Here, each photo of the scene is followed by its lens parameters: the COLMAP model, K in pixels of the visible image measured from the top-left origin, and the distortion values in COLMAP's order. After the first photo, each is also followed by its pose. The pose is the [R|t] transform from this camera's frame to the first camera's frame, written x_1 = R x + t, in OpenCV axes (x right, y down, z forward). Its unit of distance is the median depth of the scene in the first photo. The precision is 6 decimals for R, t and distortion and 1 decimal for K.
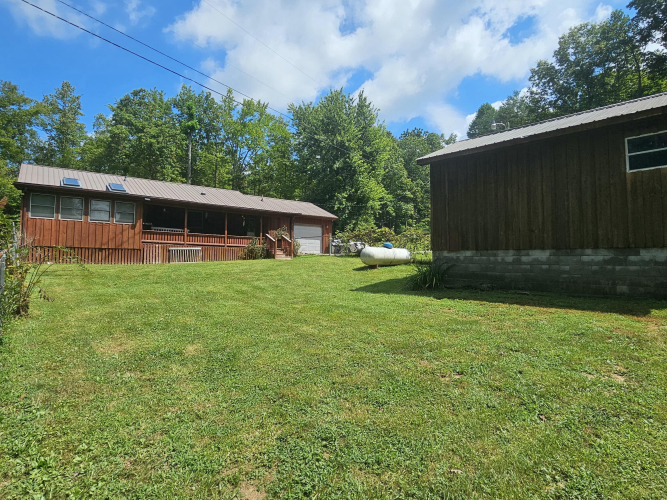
lens RADIAL K [[368.6, 0, 333.1], [0, 368.6, 251.3], [0, 0, 1]] dist [0.004467, 0.000475]
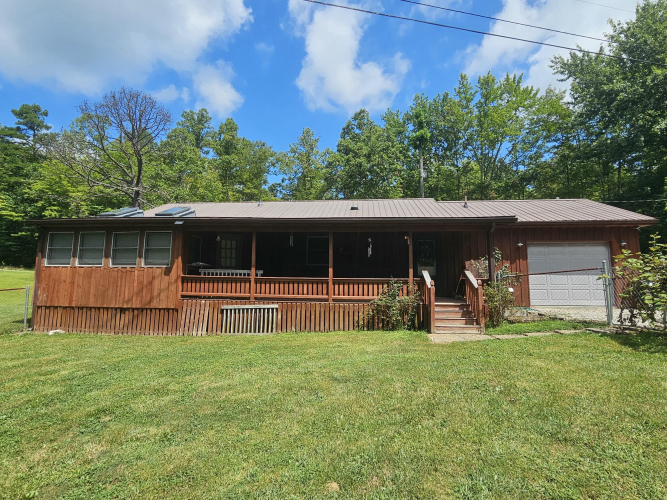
lens RADIAL K [[374.3, 0, 326.9], [0, 374.3, 235.2], [0, 0, 1]] dist [0.003014, 0.000536]
pose [[0.706915, -0.104190, -0.699583, 0.062440], [0.015658, 0.991154, -0.131792, -0.033903], [0.707126, 0.082212, 0.702292, 0.633809]]
